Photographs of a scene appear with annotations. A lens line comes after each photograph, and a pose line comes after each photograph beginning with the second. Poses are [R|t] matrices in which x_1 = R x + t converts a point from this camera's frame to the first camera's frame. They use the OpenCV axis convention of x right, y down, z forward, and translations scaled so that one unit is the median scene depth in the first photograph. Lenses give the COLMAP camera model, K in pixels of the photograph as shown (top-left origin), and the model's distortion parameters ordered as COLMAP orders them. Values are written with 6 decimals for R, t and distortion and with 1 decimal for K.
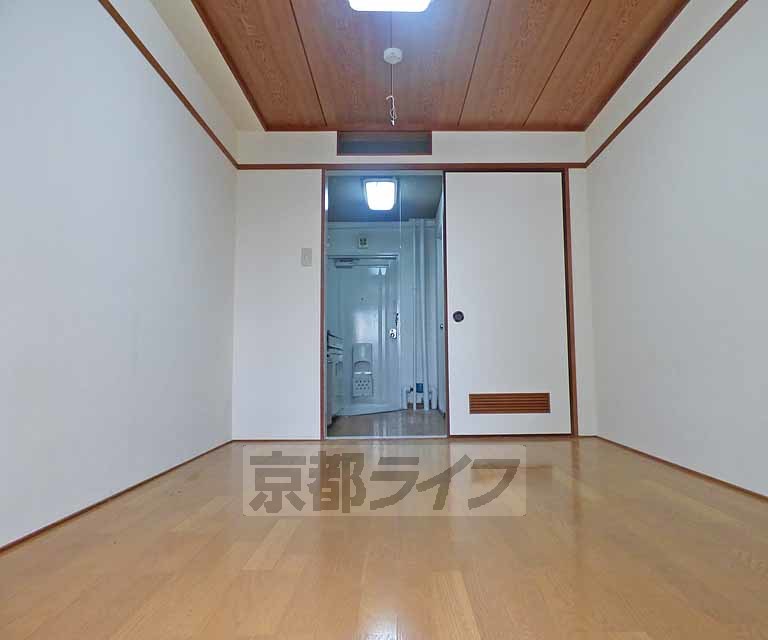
lens RADIAL K [[506.1, 0, 408.6], [0, 506.1, 320.6], [0, 0, 1]] dist [-0.030109, 0.003943]
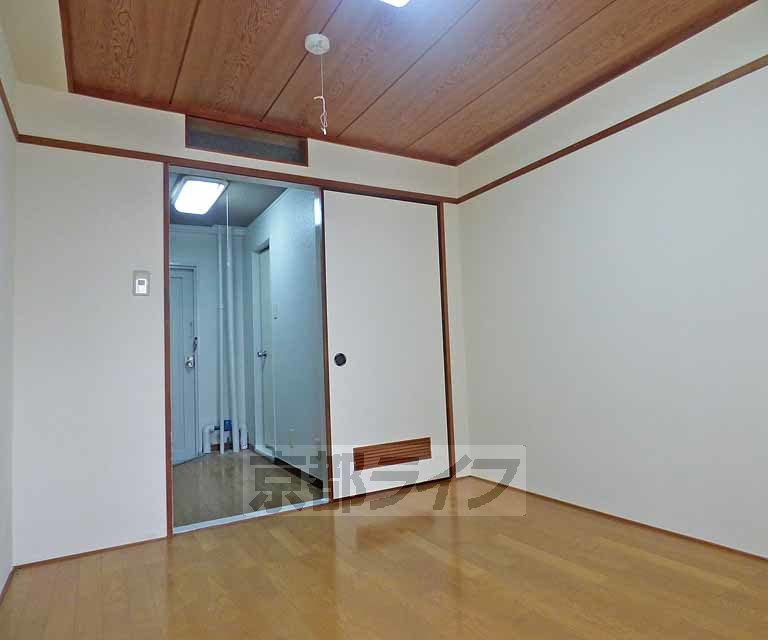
lens RADIAL K [[506.1, 0, 408.6], [0, 506.1, 320.6], [0, 0, 1]] dist [-0.030109, 0.003943]
pose [[0.862634, 0.006970, 0.505781, -0.230794], [-0.008572, 0.999963, 0.000840, -0.074455], [-0.505757, -0.005060, 0.862661, 0.190835]]
